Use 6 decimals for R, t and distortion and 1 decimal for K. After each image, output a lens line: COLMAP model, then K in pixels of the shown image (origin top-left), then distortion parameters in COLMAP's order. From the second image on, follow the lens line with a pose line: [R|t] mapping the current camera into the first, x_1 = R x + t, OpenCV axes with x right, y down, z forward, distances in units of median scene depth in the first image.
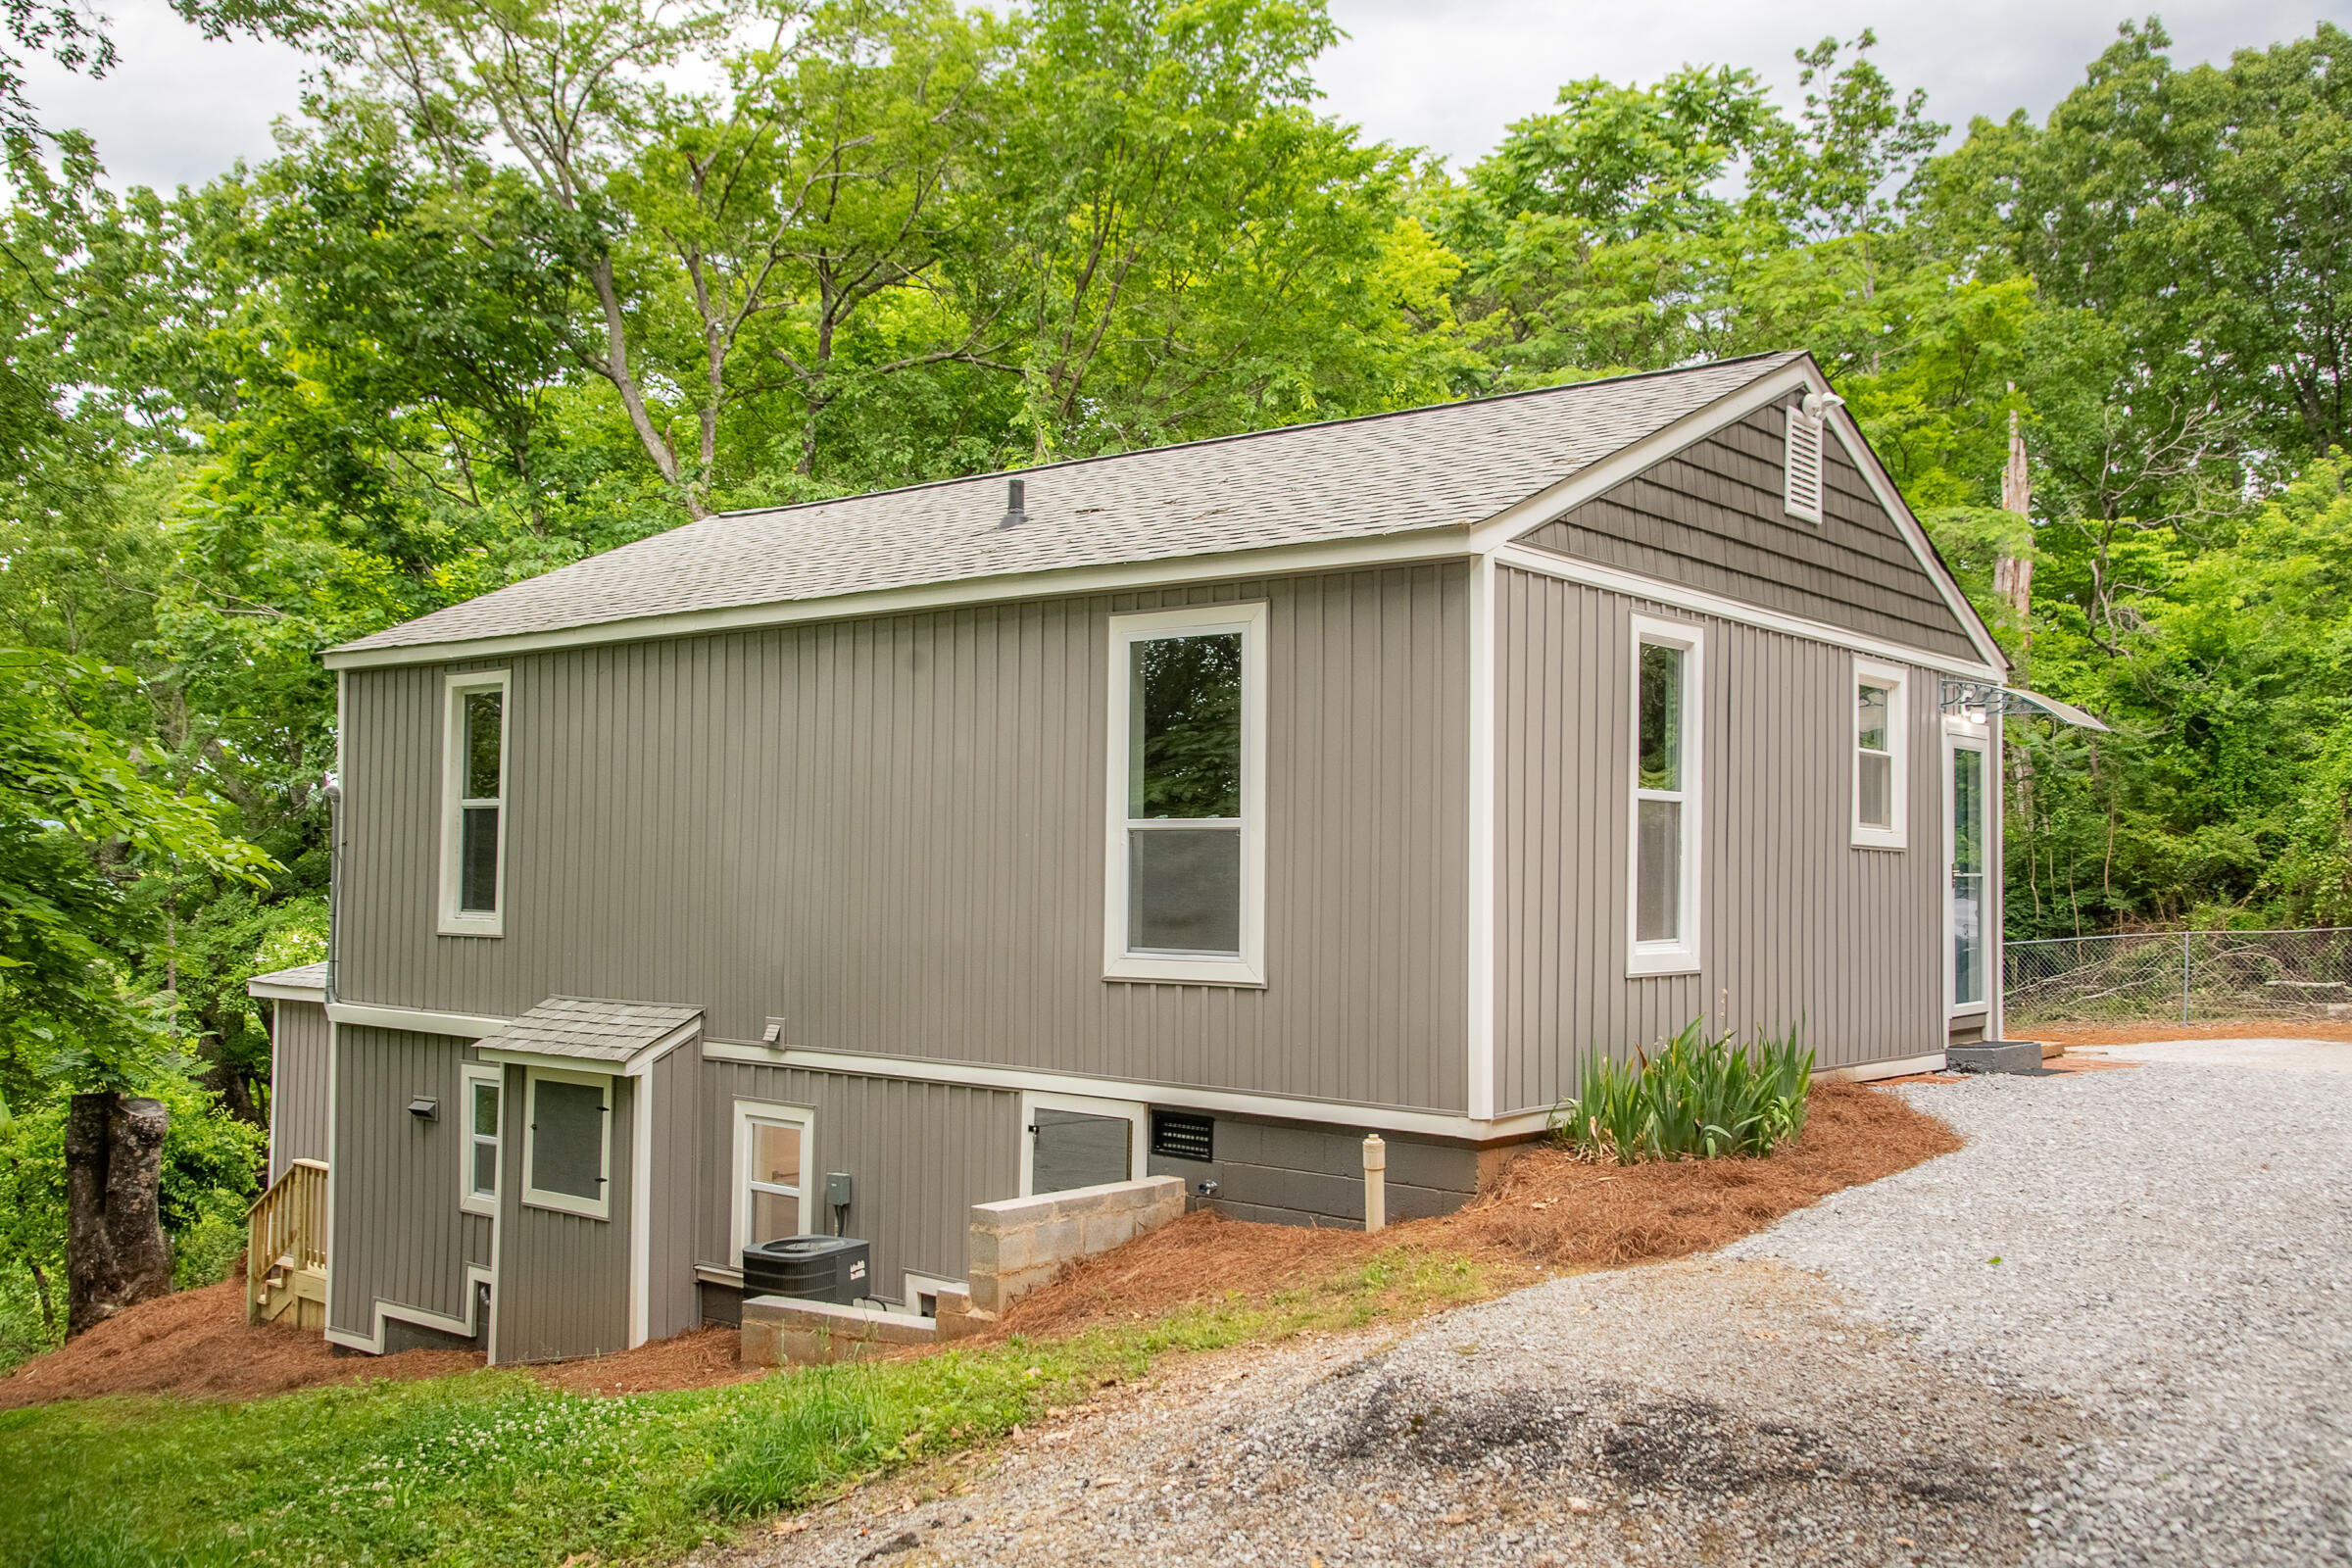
lens RADIAL K [[2102.9, 0, 1176.0], [0, 2102.9, 784.0], [0, 0, 1]] dist [-0.027630, 0.126536]
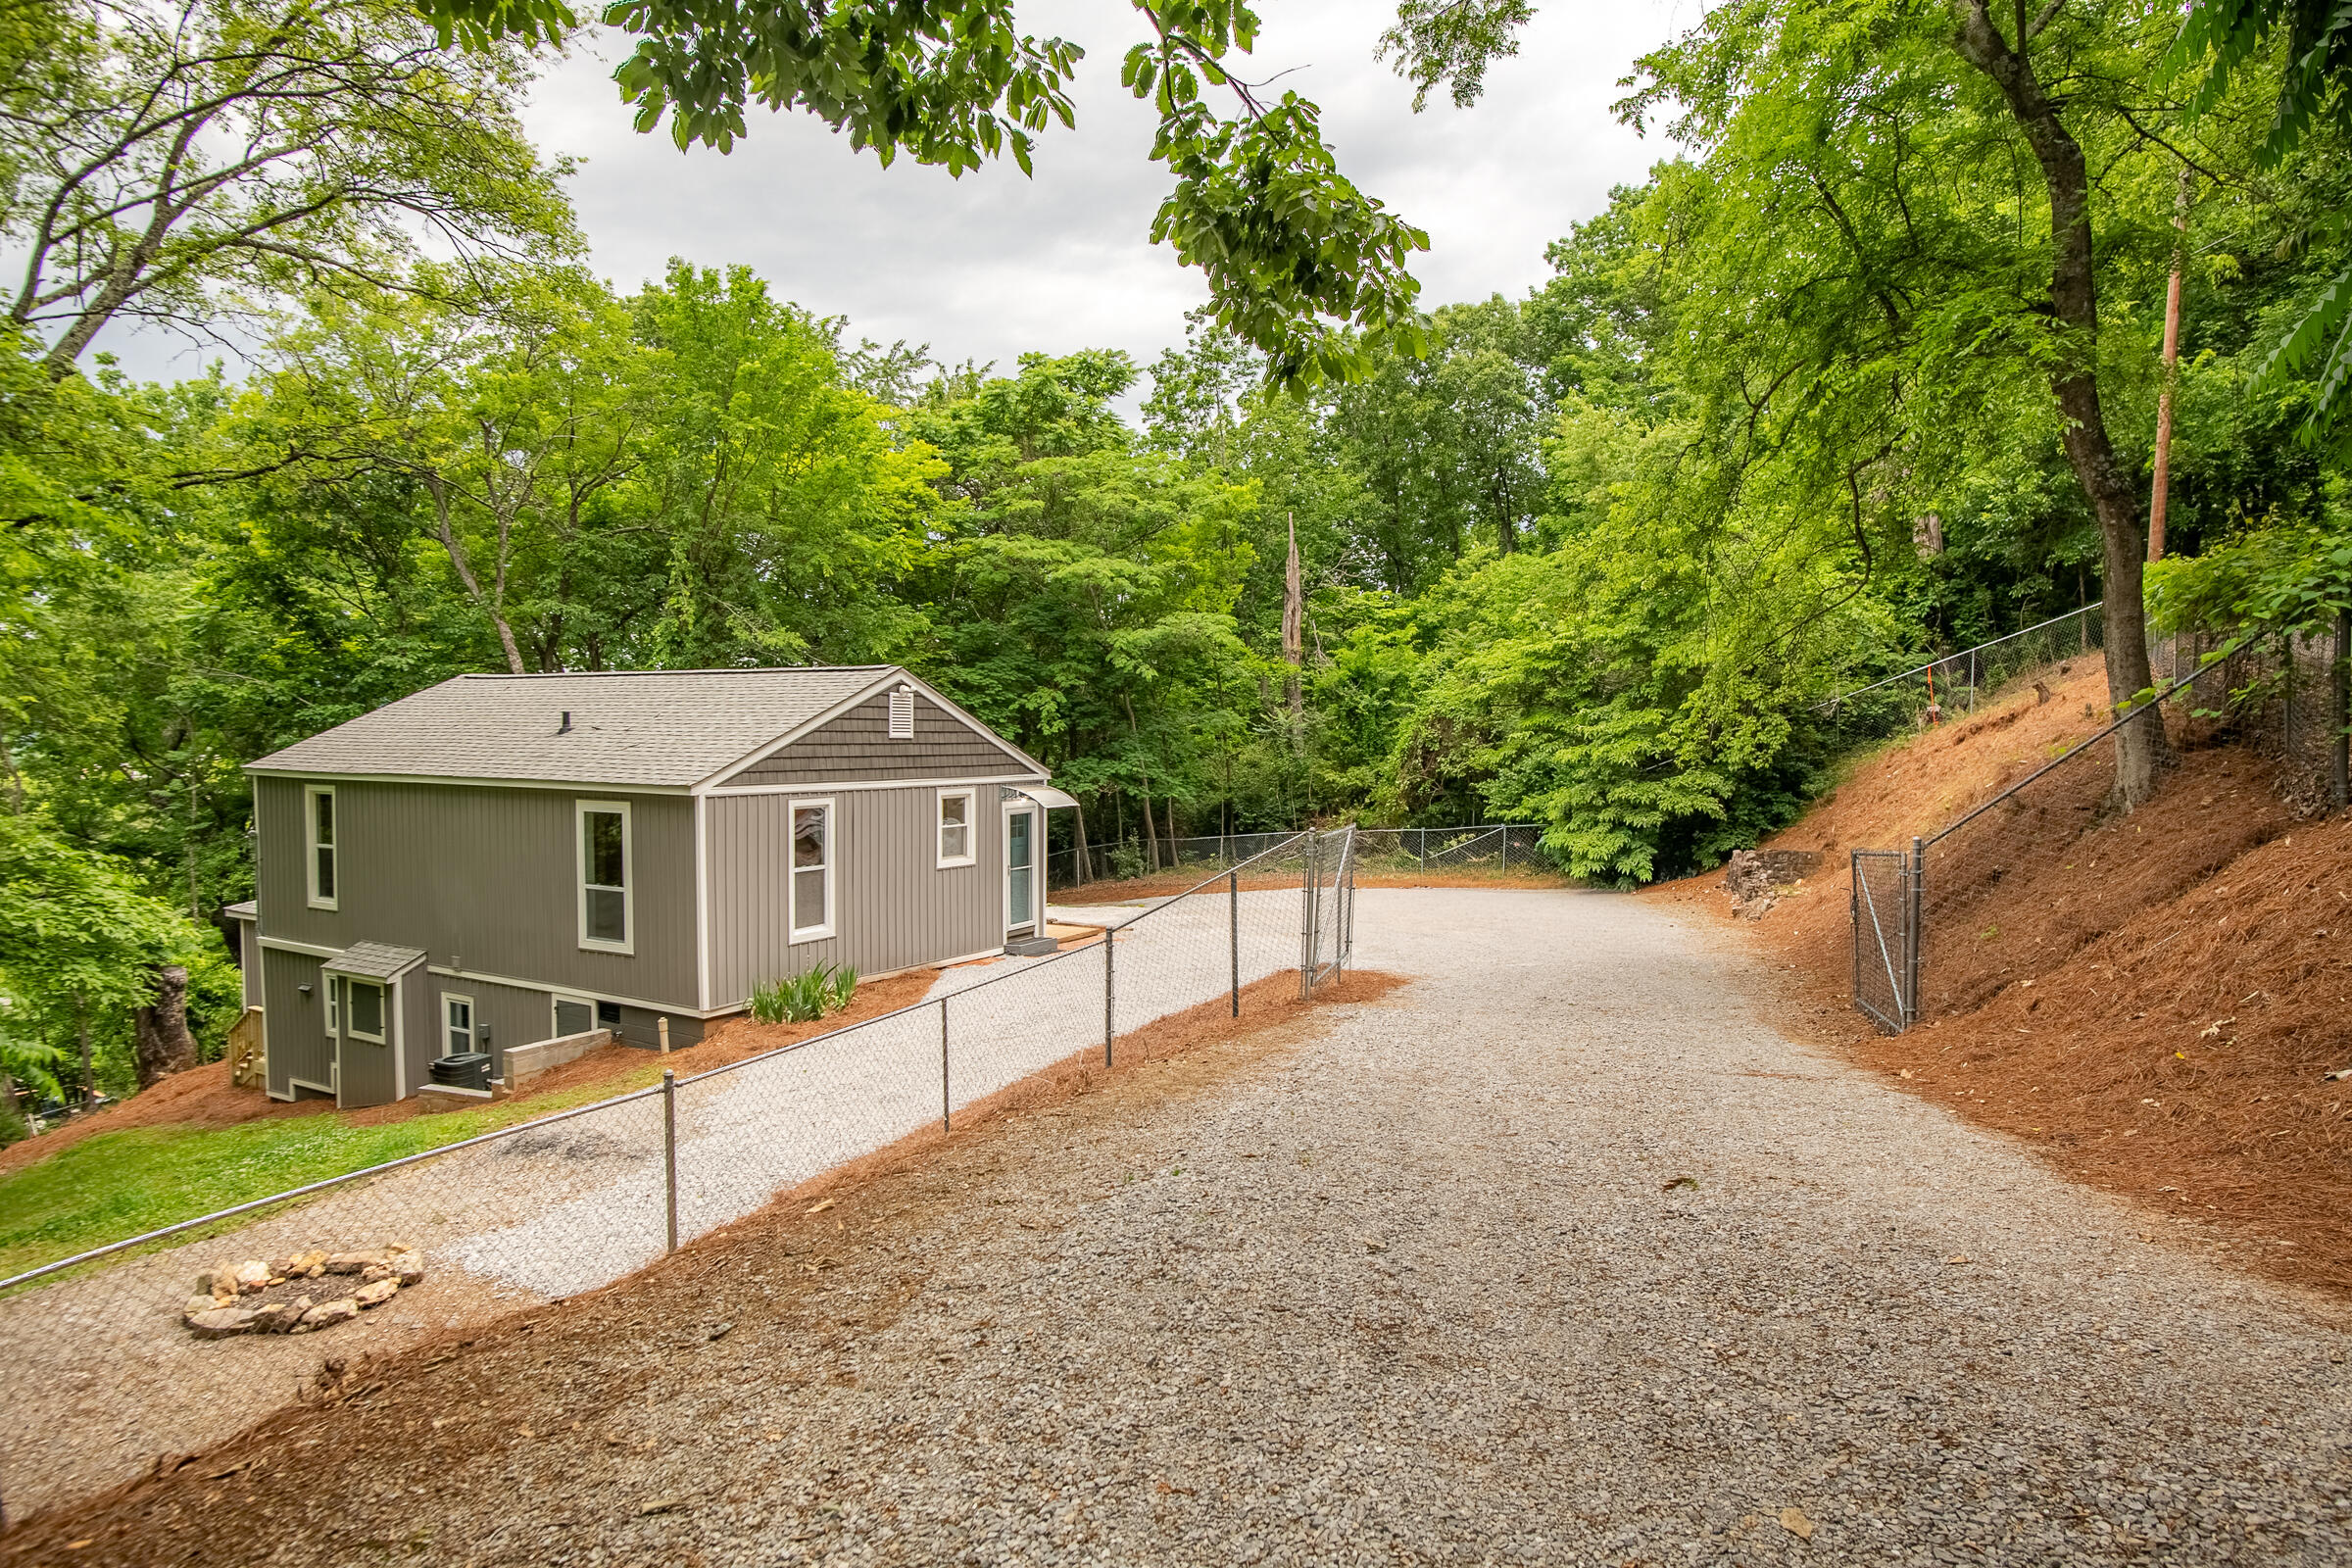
lens RADIAL K [[1368.0, 0, 1183.4], [0, 1368.0, 787.7], [0, 0, 1]] dist [-0.034099, 0.014859]
pose [[0.984695, -0.015556, 0.173590, 0.283551], [0.000049, 0.996033, 0.088979, -0.171479], [-0.174286, -0.087609, 0.980790, -0.477481]]
